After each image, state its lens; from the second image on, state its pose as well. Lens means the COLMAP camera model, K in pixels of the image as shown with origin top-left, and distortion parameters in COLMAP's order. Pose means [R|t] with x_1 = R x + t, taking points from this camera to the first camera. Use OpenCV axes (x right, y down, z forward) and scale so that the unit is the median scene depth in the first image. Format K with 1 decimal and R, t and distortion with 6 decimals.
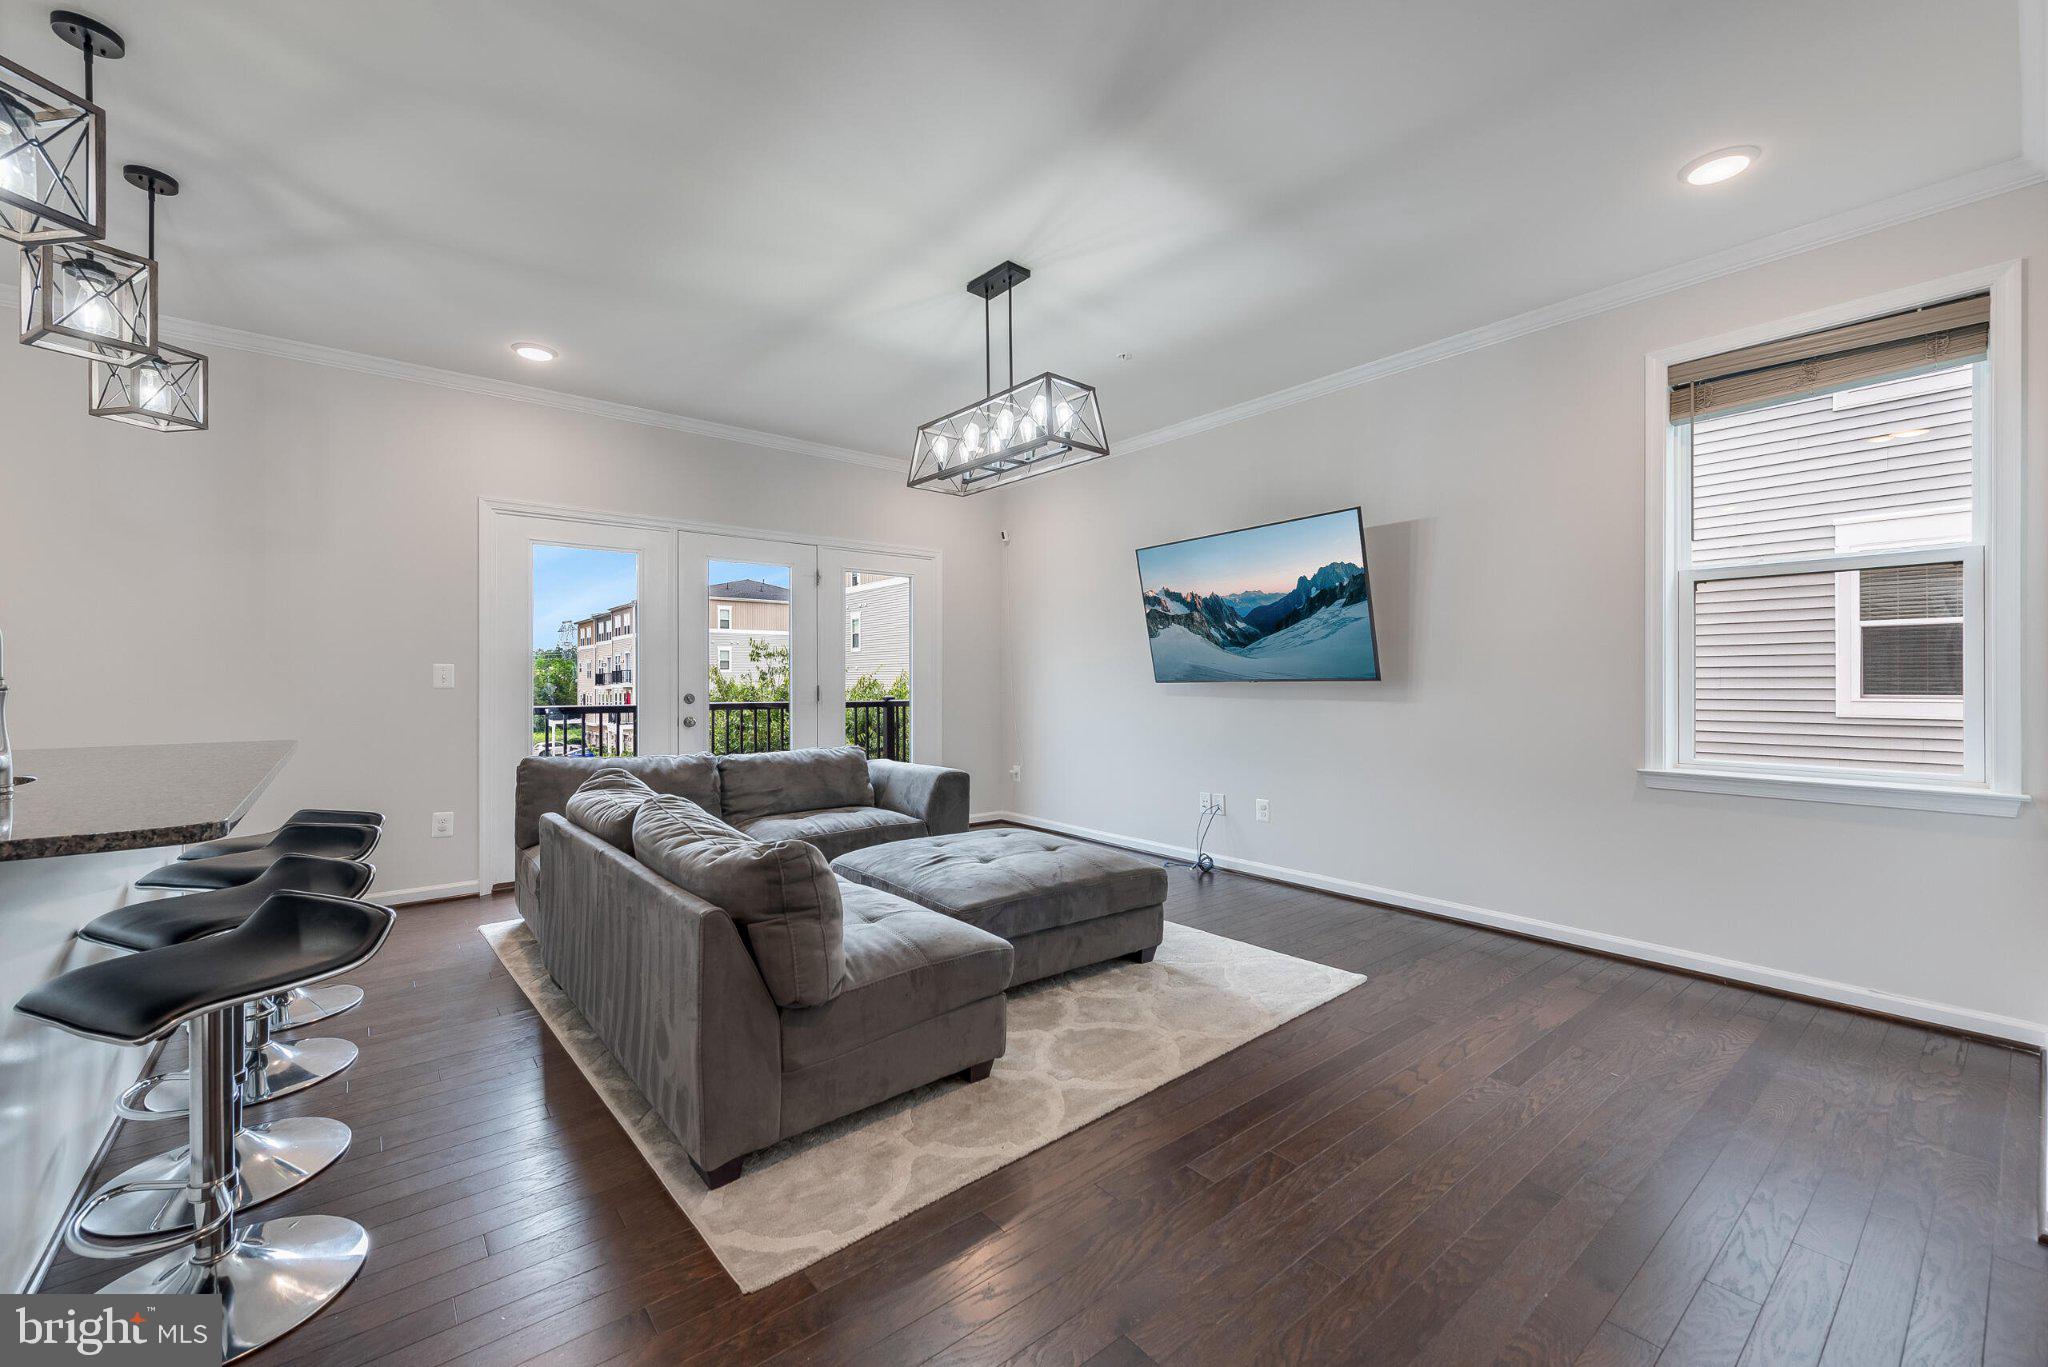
lens RADIAL K [[818.0, 0, 1021.3], [0, 818.0, 682.8], [0, 0, 1]] dist [0.005248, -0.000162]
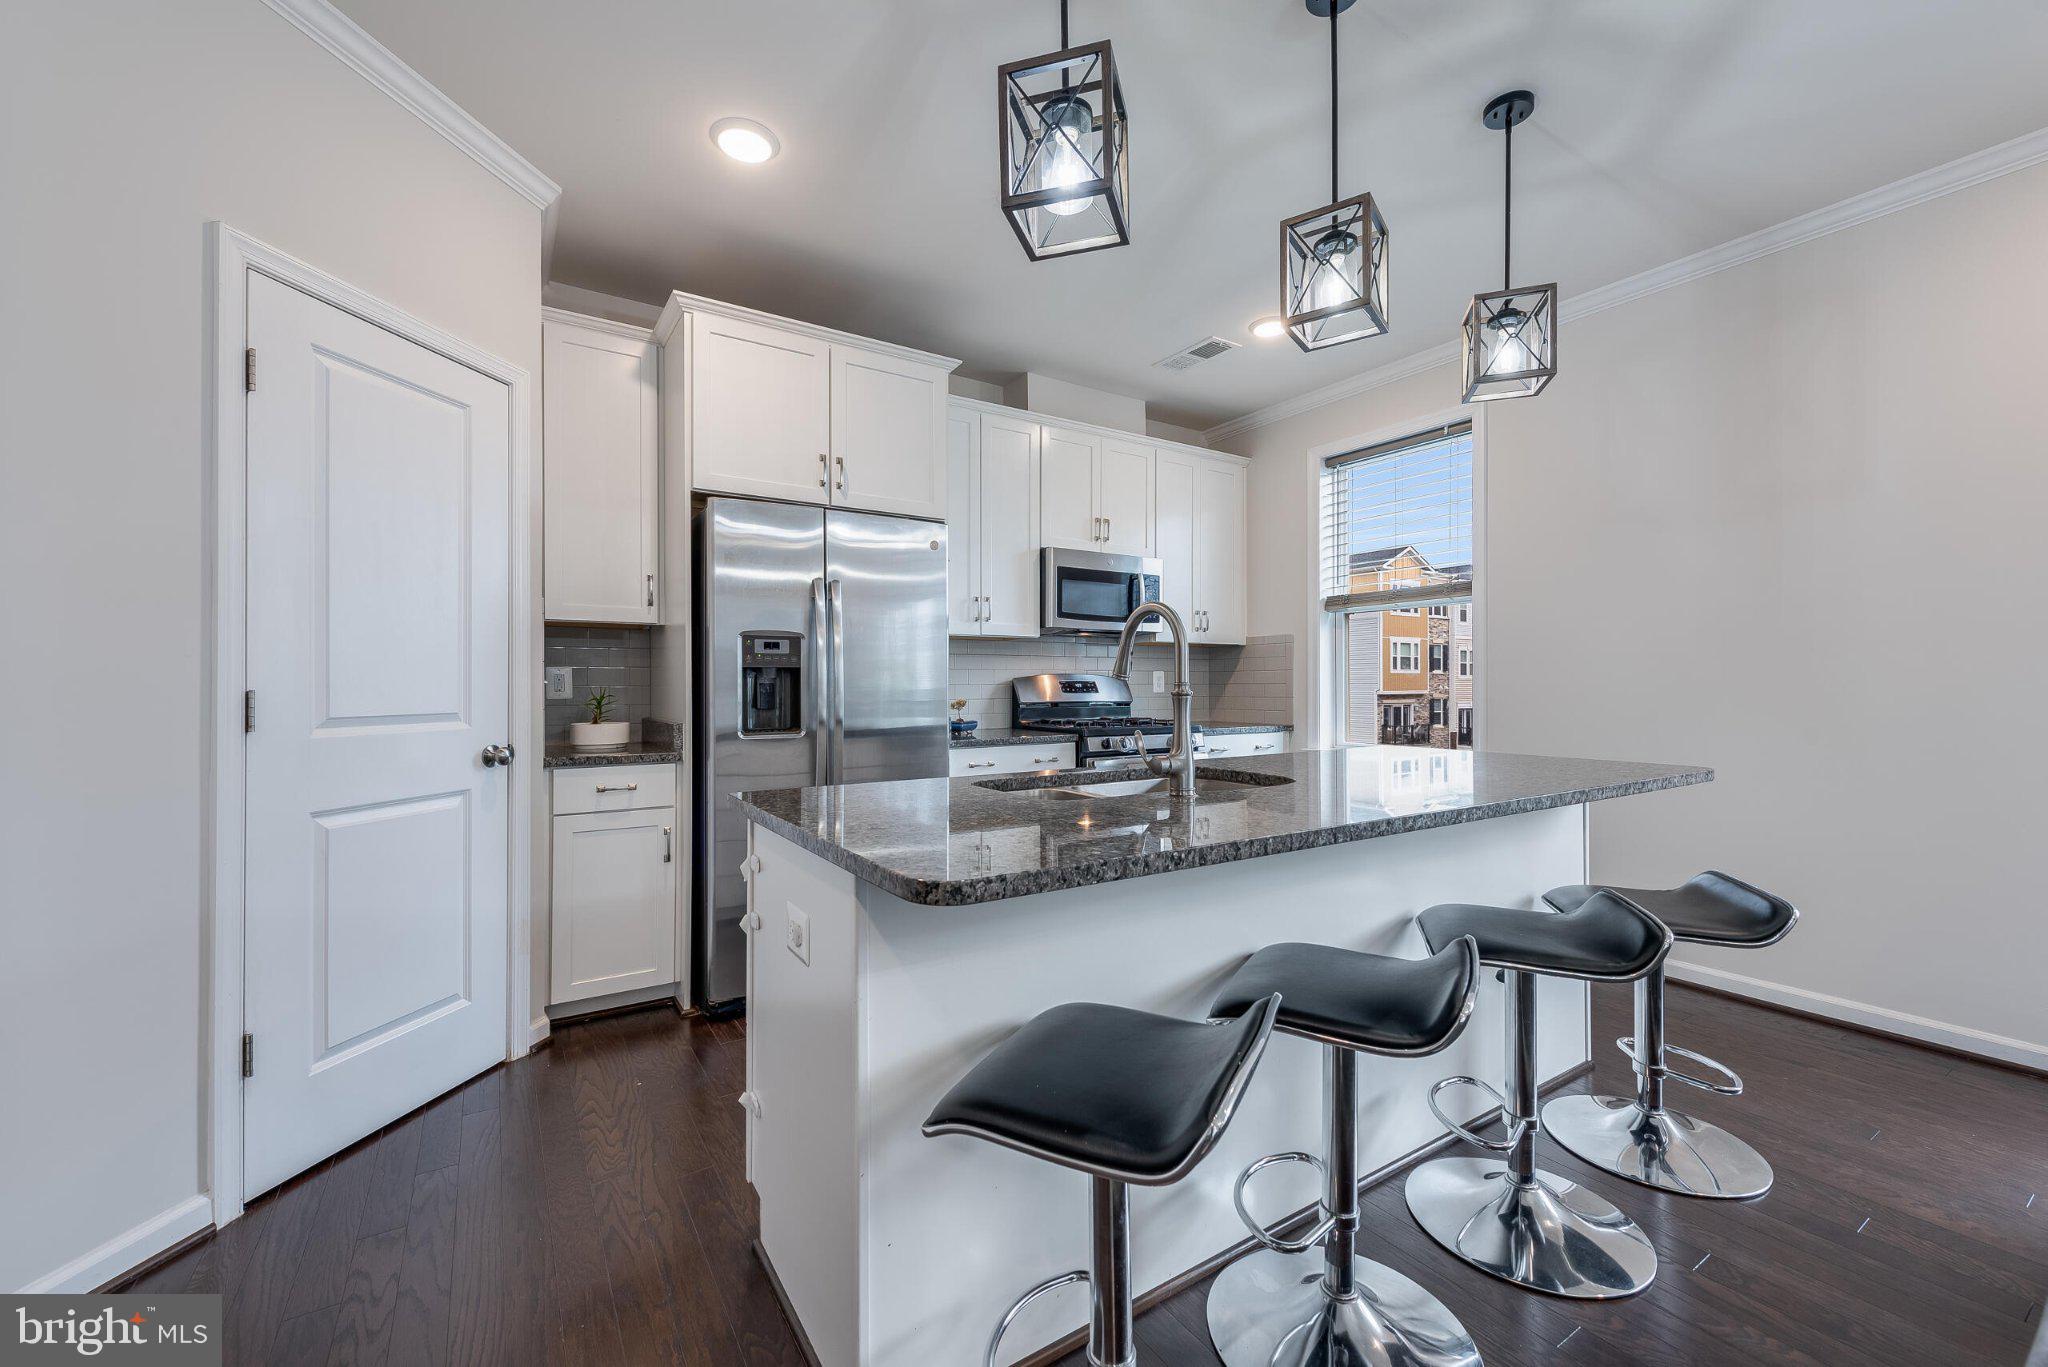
lens RADIAL K [[818.0, 0, 1021.3], [0, 818.0, 682.8], [0, 0, 1]] dist [0.005248, -0.000162]
pose [[-0.111711, 0.001538, -0.993740, -0.106945], [0.002731, 0.999996, 0.001241, -0.007312], [0.993737, -0.002576, -0.111715, 0.457302]]
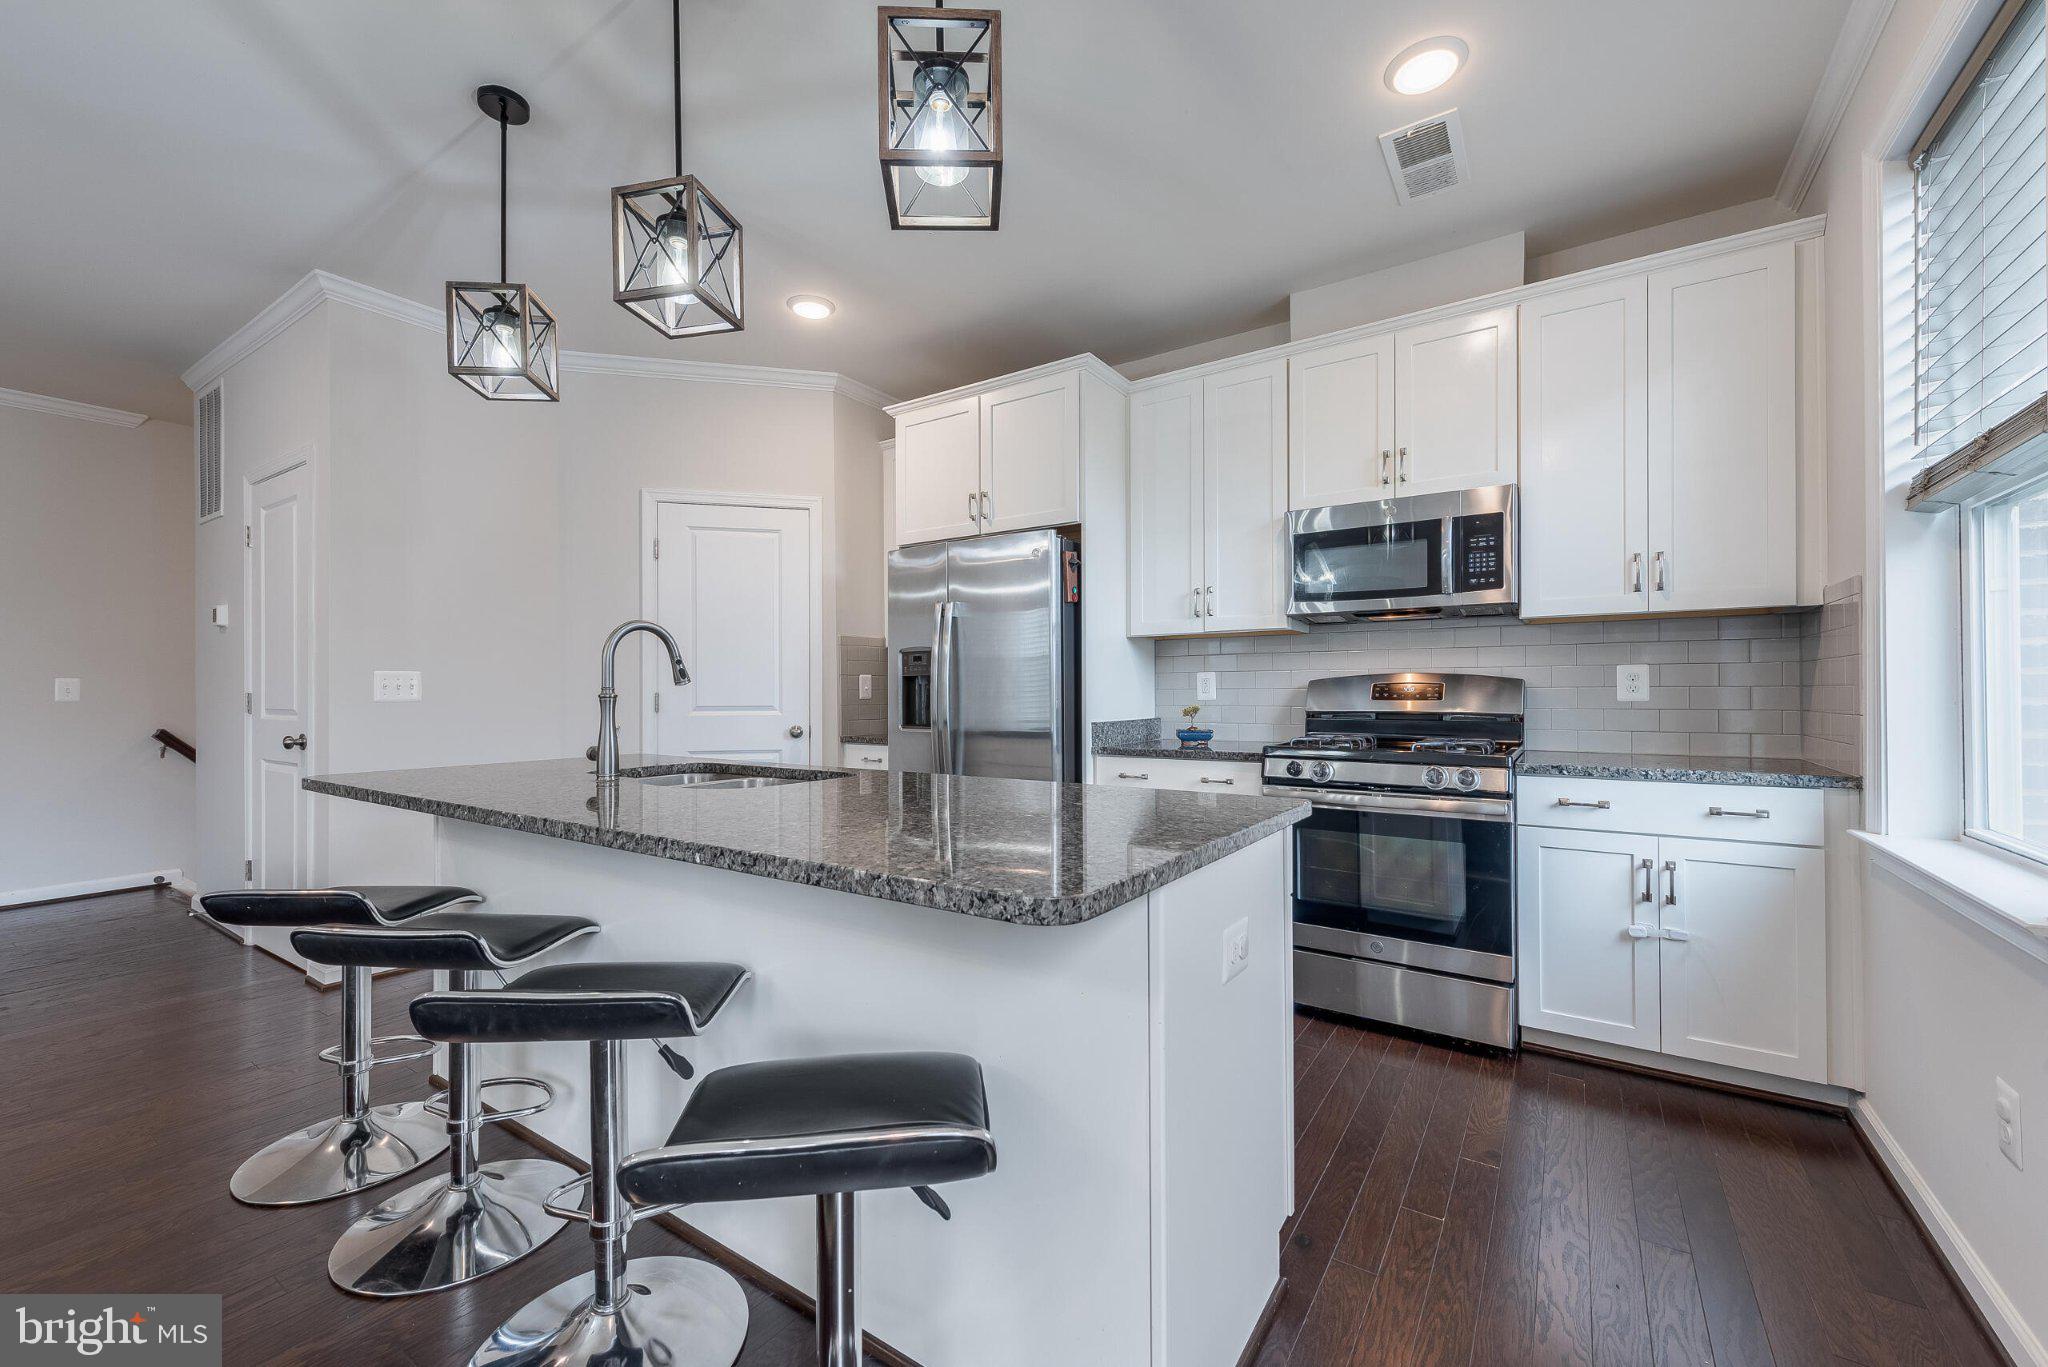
lens RADIAL K [[810.6, 0, 1007.8], [0, 810.6, 690.2], [0, 0, 1]] dist [0.003313, -0.000181]
pose [[-0.960322, 0.004294, -0.278861, -0.754517], [0.005248, 0.999983, -0.002674, -0.000343], [0.278844, -0.004031, -0.960328, 1.184685]]
